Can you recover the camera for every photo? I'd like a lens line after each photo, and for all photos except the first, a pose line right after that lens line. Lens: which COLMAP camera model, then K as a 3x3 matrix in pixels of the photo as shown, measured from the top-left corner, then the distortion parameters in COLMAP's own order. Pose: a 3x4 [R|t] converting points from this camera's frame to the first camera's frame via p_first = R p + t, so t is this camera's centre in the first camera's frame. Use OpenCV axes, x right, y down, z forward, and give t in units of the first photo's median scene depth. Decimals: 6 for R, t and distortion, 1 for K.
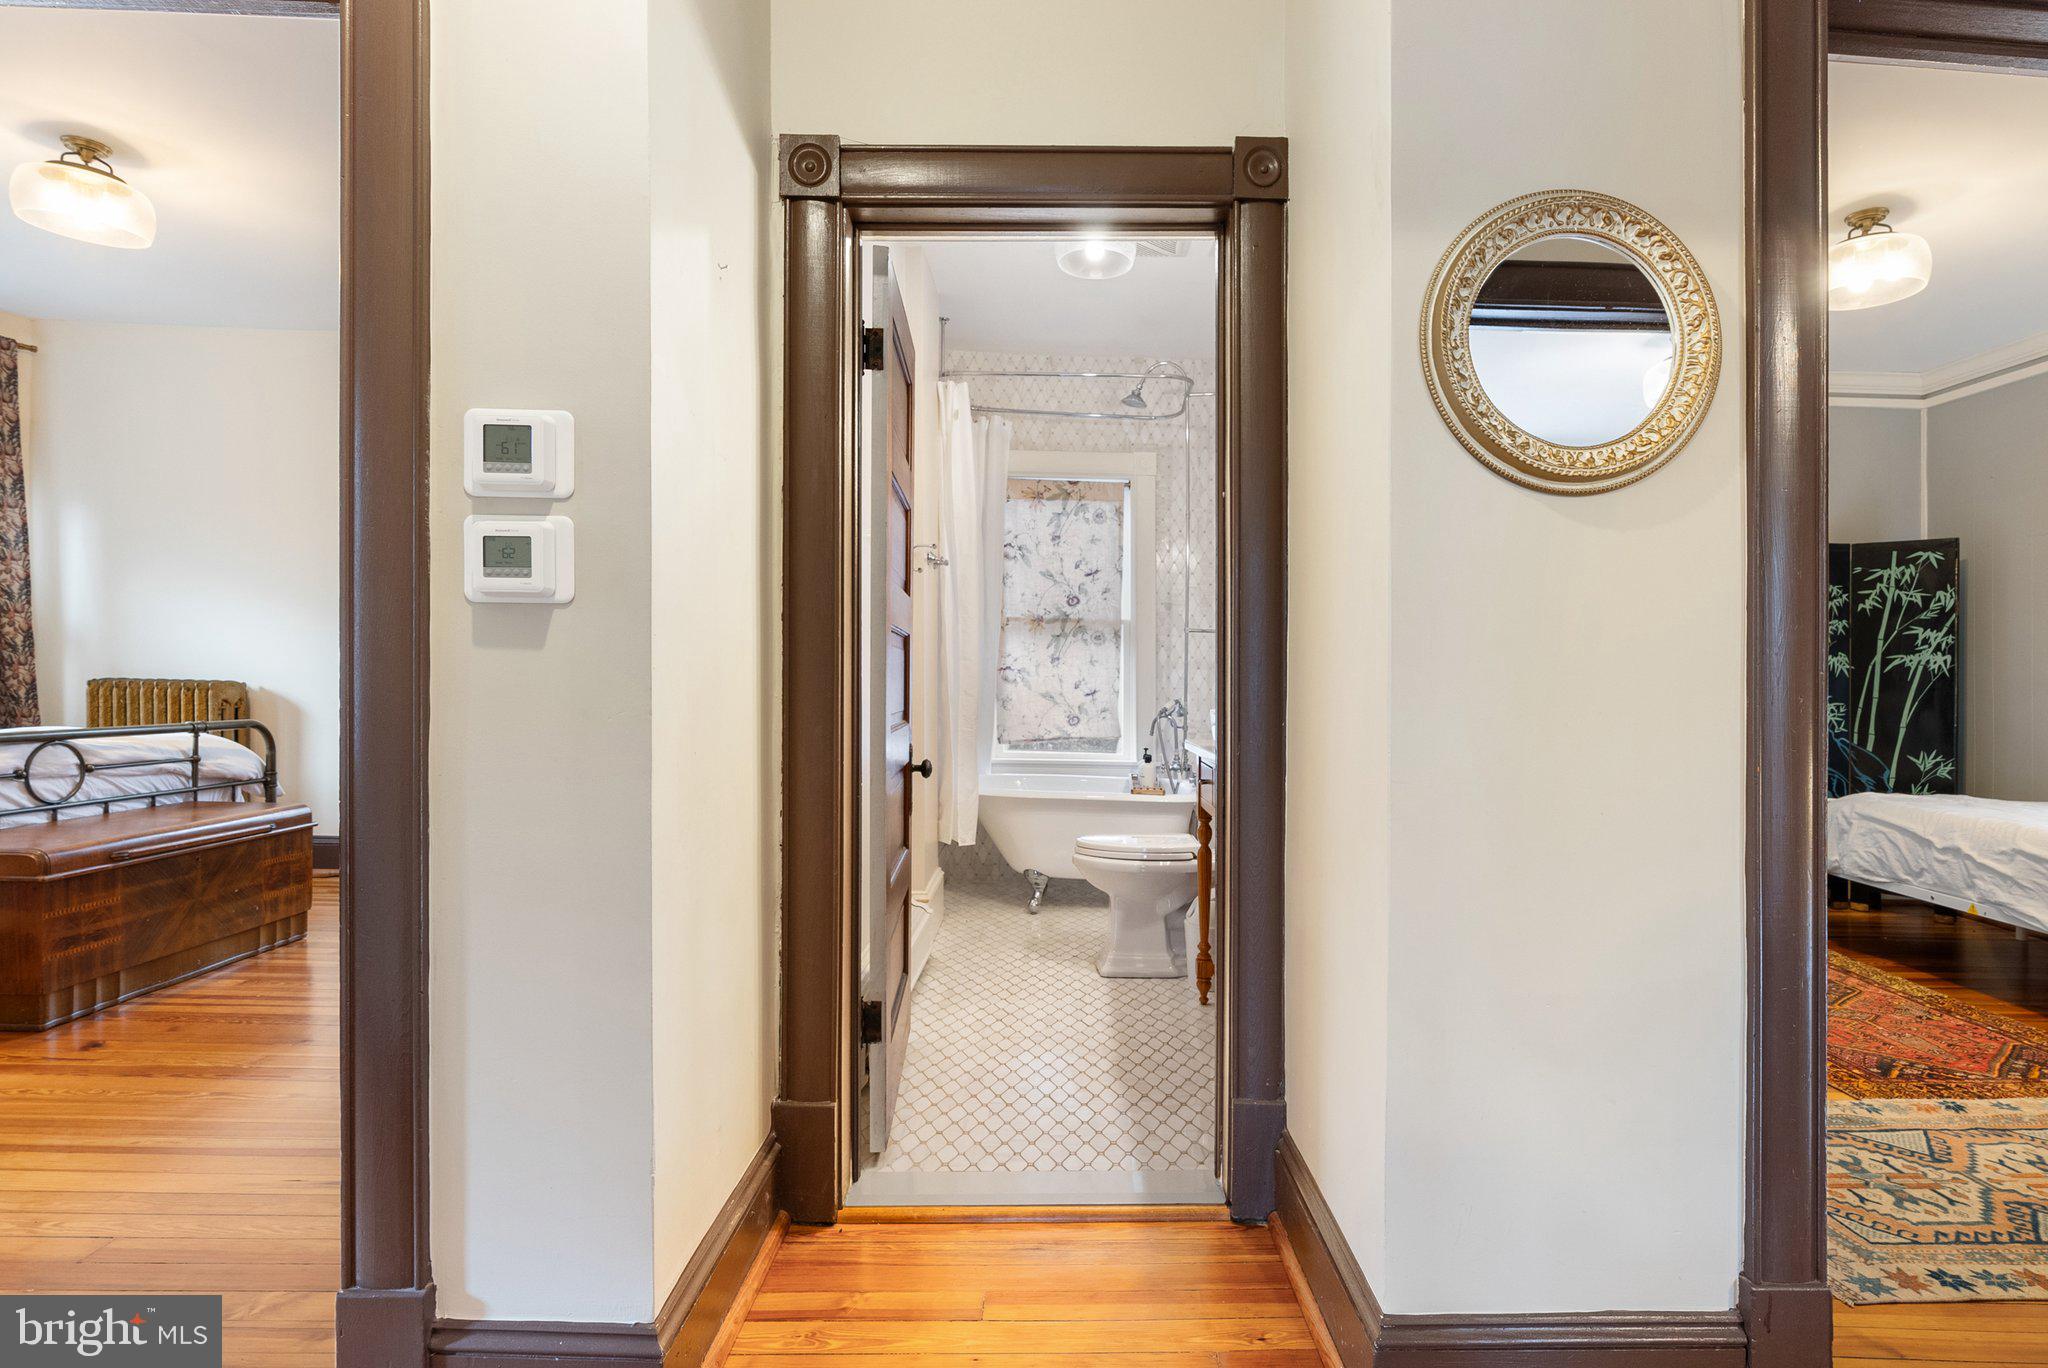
lens RADIAL K [[1074.6, 0, 1072.1], [0, 1074.6, 684.9], [0, 0, 1]] dist [-0.001958, 0.000846]
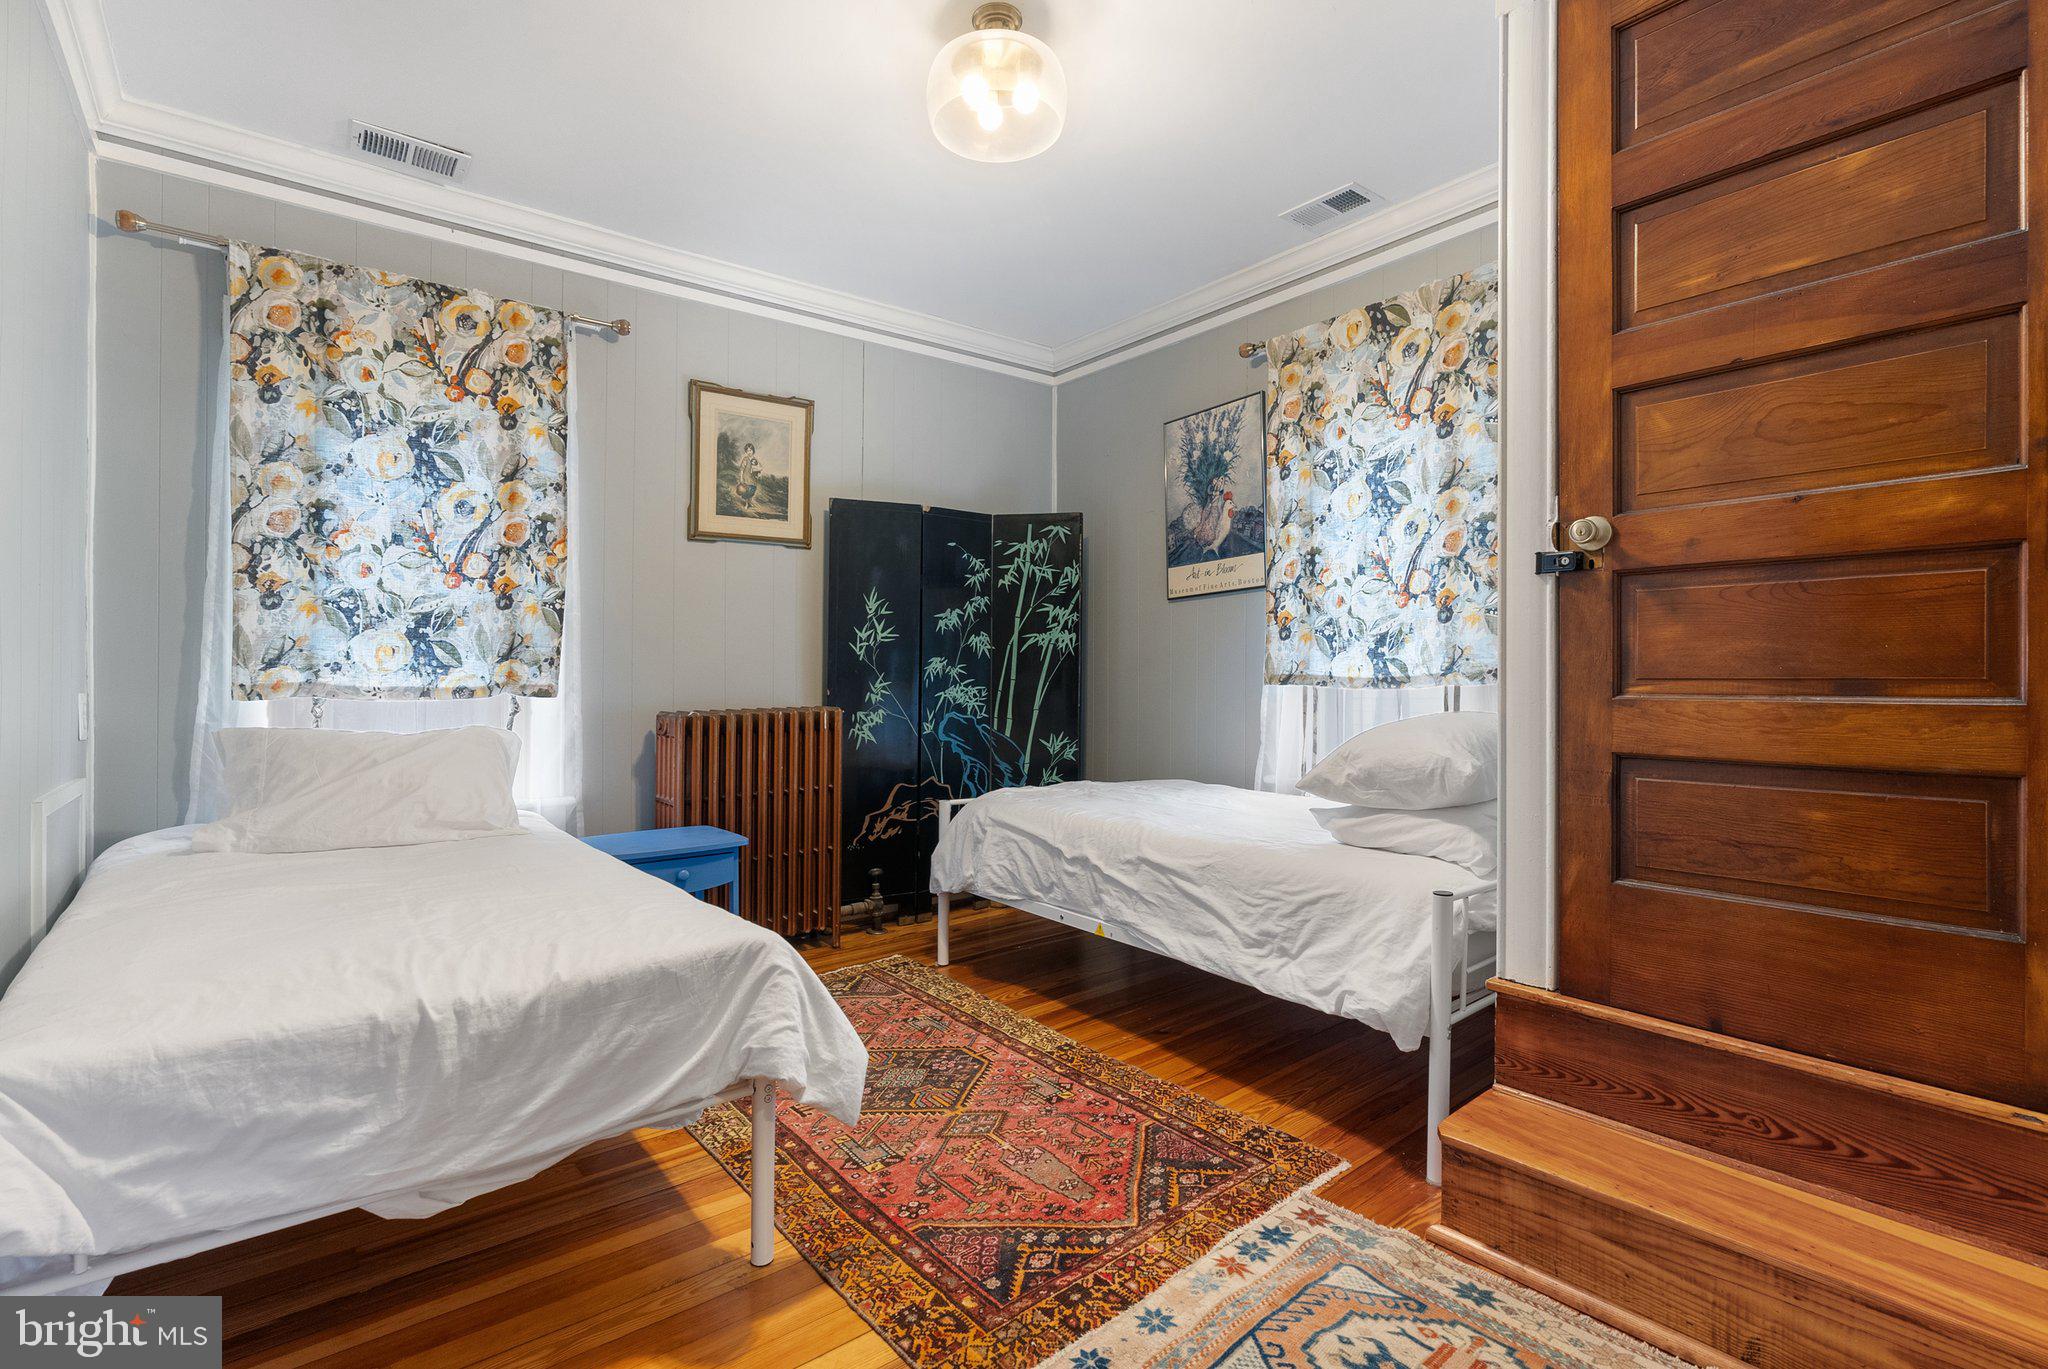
lens RADIAL K [[932.8, 0, 1025.8], [0, 932.8, 686.5], [0, 0, 1]] dist [-0.002691, 0.000489]
pose [[0.800437, -0.007694, 0.599367, 0.284989], [-0.002270, 0.999872, 0.015866, 0.006115], [-0.599412, -0.014060, 0.800317, 0.362004]]
